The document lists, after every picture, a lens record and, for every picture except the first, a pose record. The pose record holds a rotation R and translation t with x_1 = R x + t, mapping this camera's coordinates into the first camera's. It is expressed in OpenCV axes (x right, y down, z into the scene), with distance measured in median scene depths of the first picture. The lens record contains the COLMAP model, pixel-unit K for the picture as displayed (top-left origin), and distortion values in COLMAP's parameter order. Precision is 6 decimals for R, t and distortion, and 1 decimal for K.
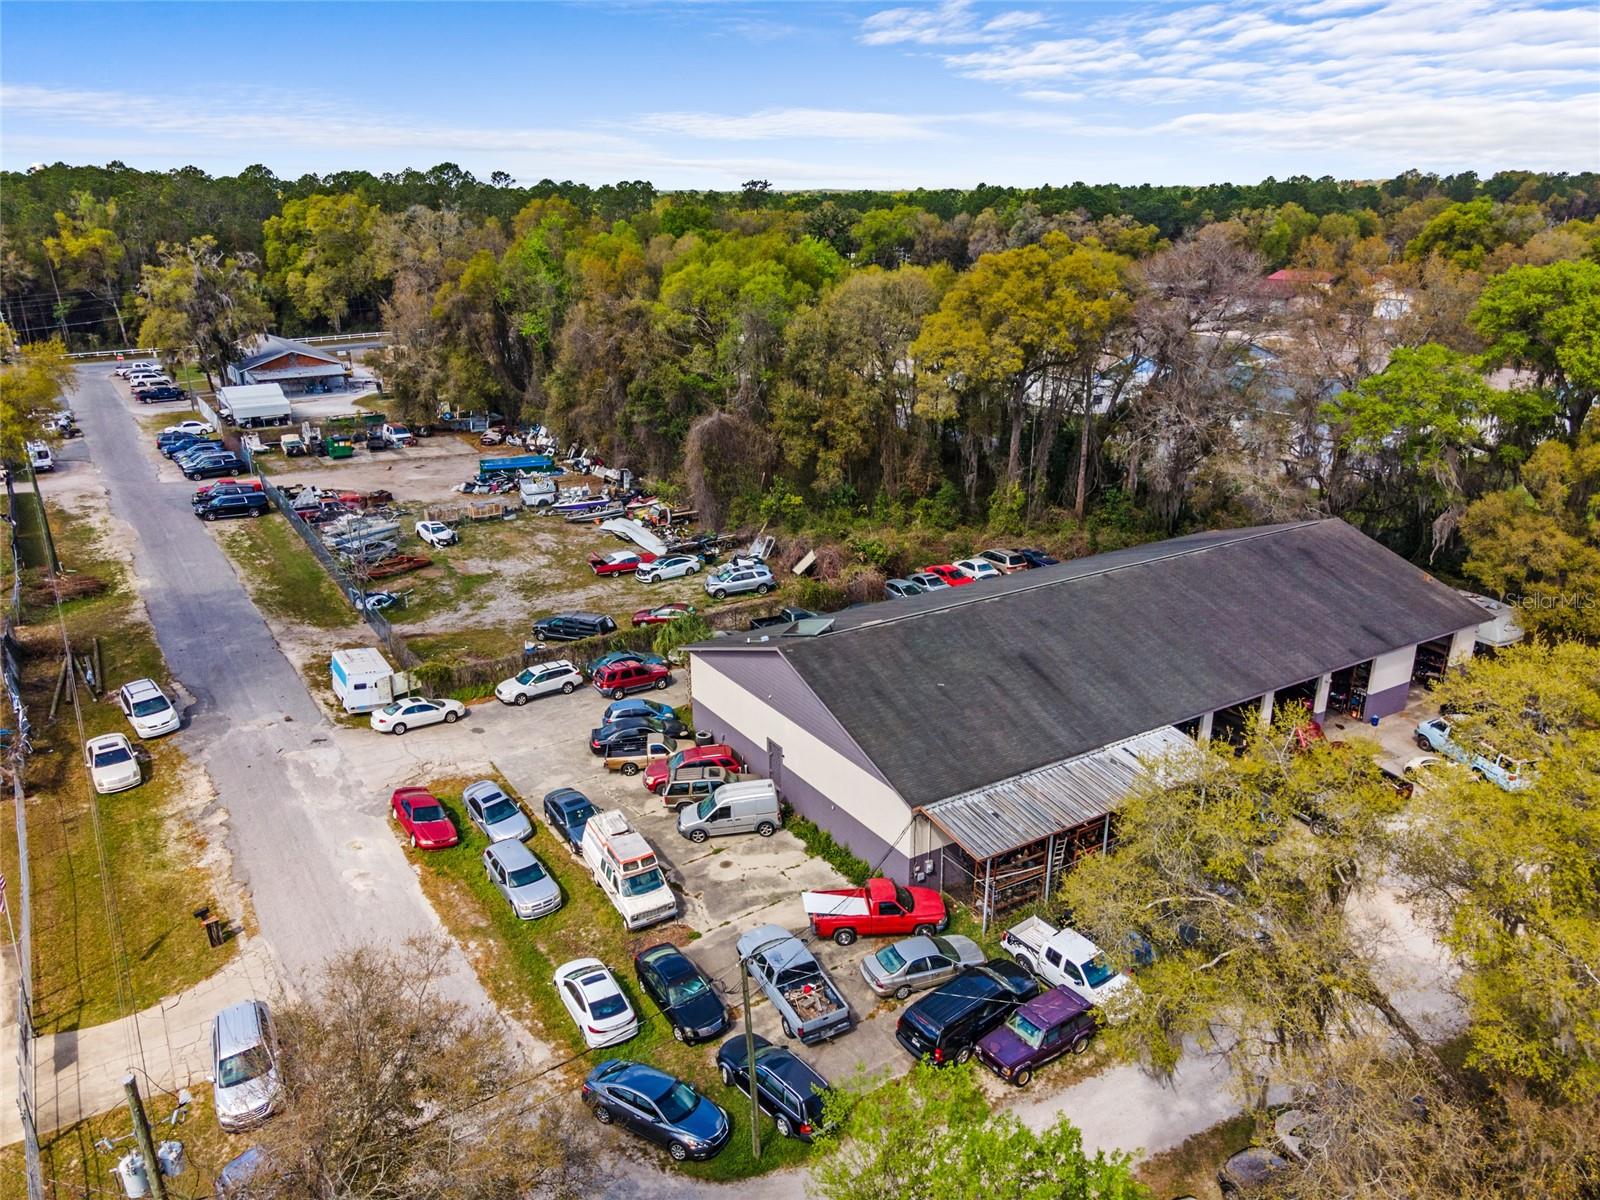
lens RADIAL K [[1168.9, 0, 796.6], [0, 1168.9, 606.3], [0, 0, 1]] dist [0.032041, 0.012057]
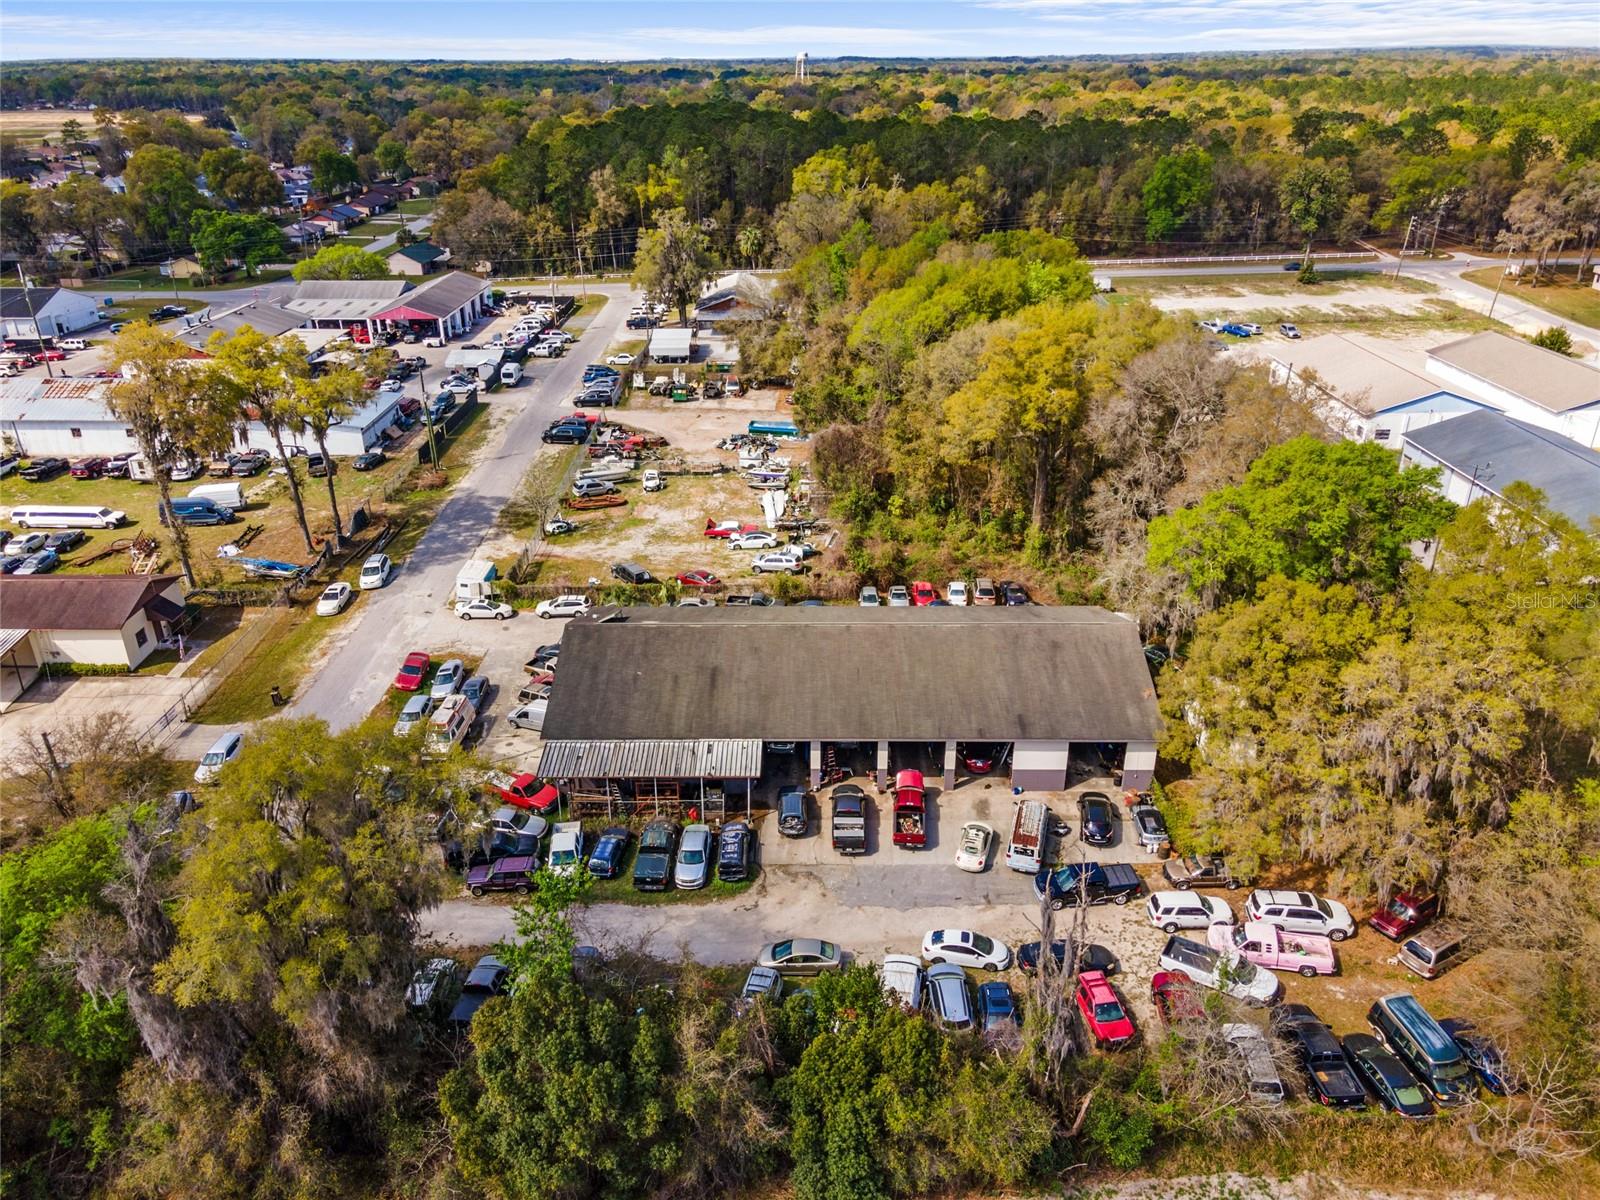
lens RADIAL K [[1169.4, 0, 797.5], [0, 1169.4, 601.3], [0, 0, 1]] dist [0.041480, 0.001442]
pose [[0.841017, 0.224124, -0.492402, 0.791644], [-0.175922, 0.973984, 0.142850, -0.215085], [0.511608, -0.033515, 0.858565, -0.162055]]
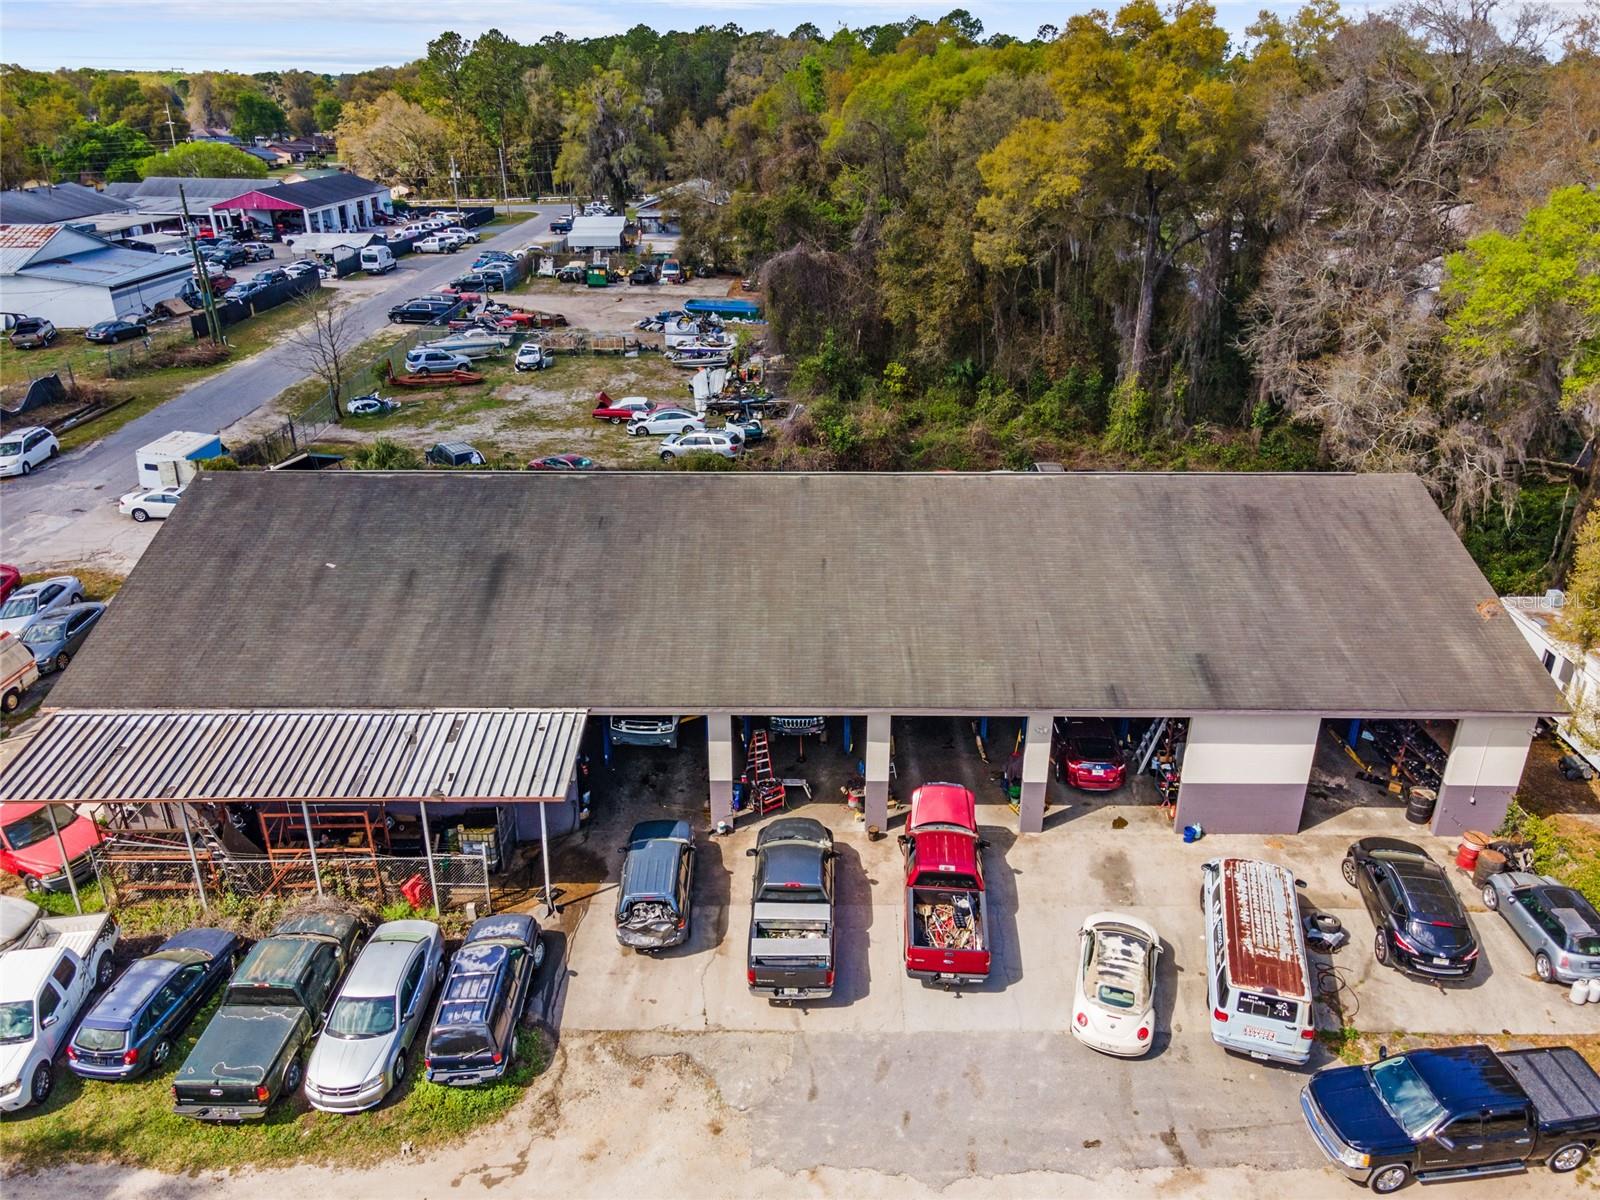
lens RADIAL K [[1172.1, 0, 797.1], [0, 1172.1, 605.7], [0, 0, 1]] dist [0.004138, 0.074857]
pose [[0.845093, 0.219750, -0.487368, 0.530669], [-0.181583, 0.975407, 0.124938, -0.034664], [0.502837, -0.017087, 0.864212, 0.414766]]
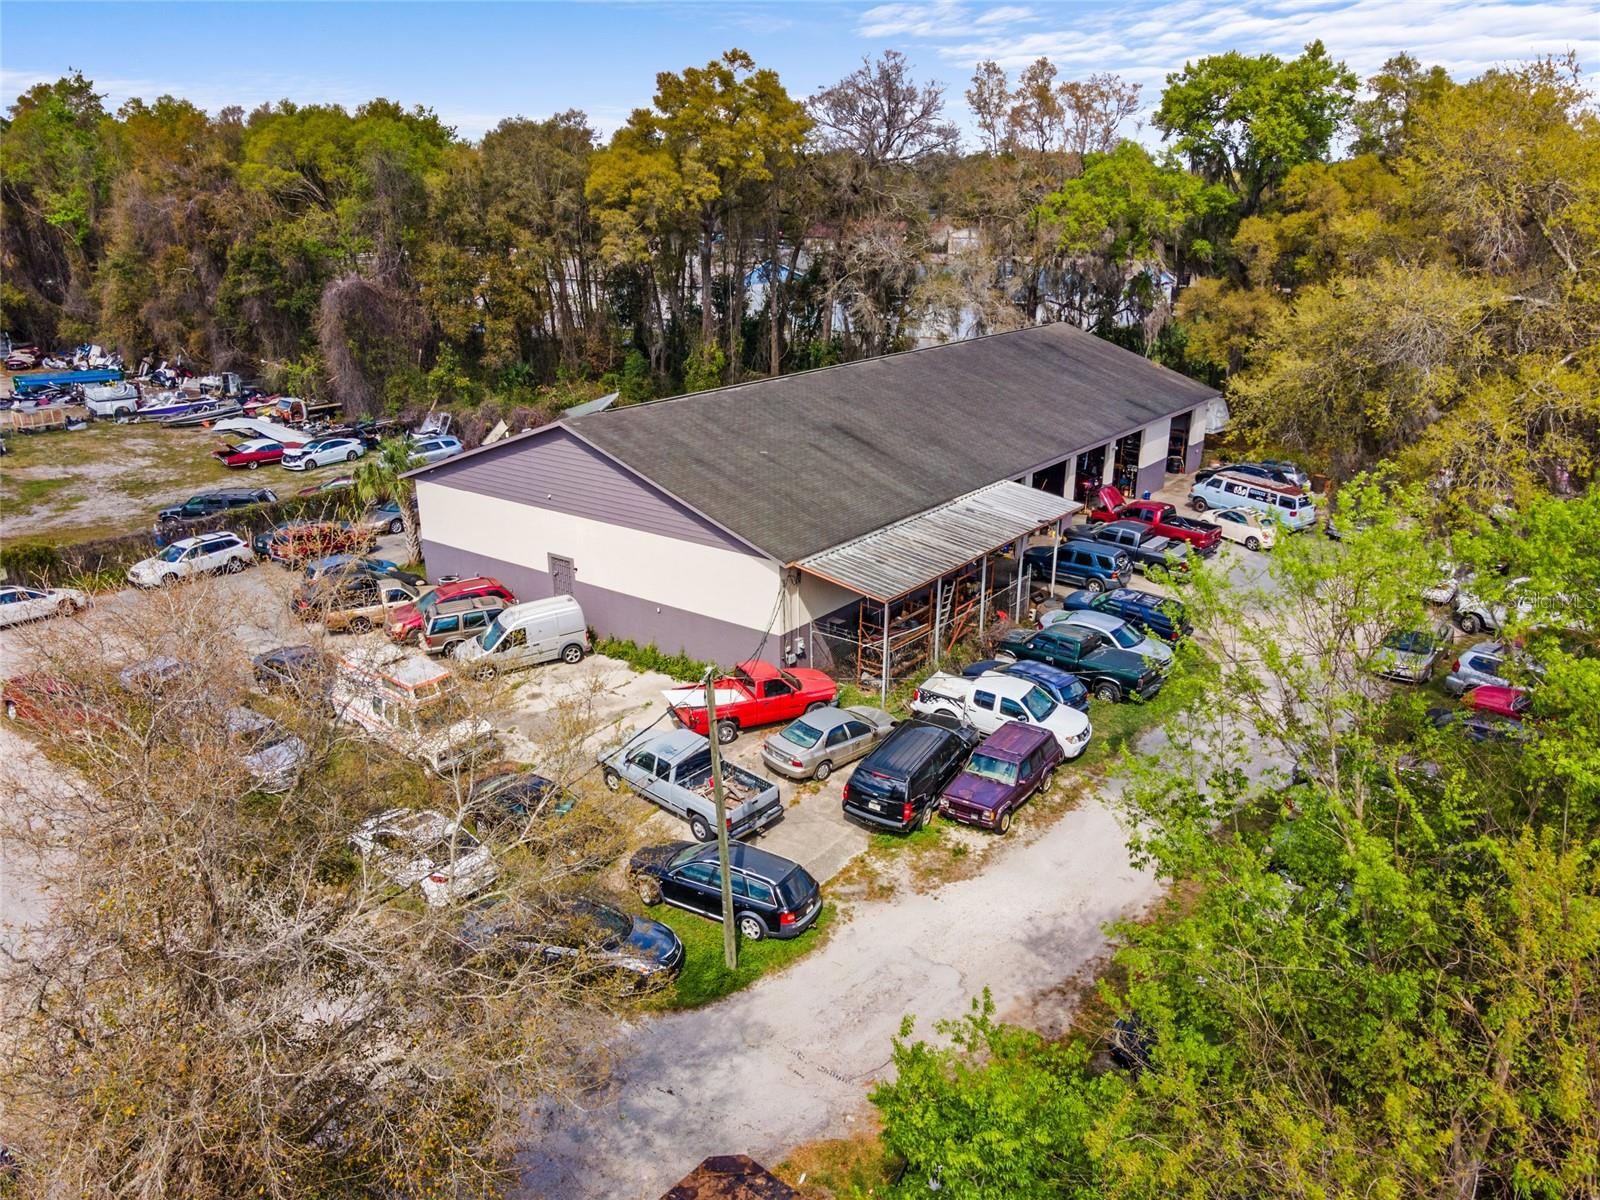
lens RADIAL K [[1172.0, 0, 795.7], [0, 1172.0, 602.8], [0, 0, 1]] dist [0.020564, 0.044193]
pose [[0.936863, -0.116086, 0.329867, -0.109825], [0.117156, 0.992973, 0.016706, 0.124299], [-0.329488, 0.022995, 0.943880, 0.156033]]
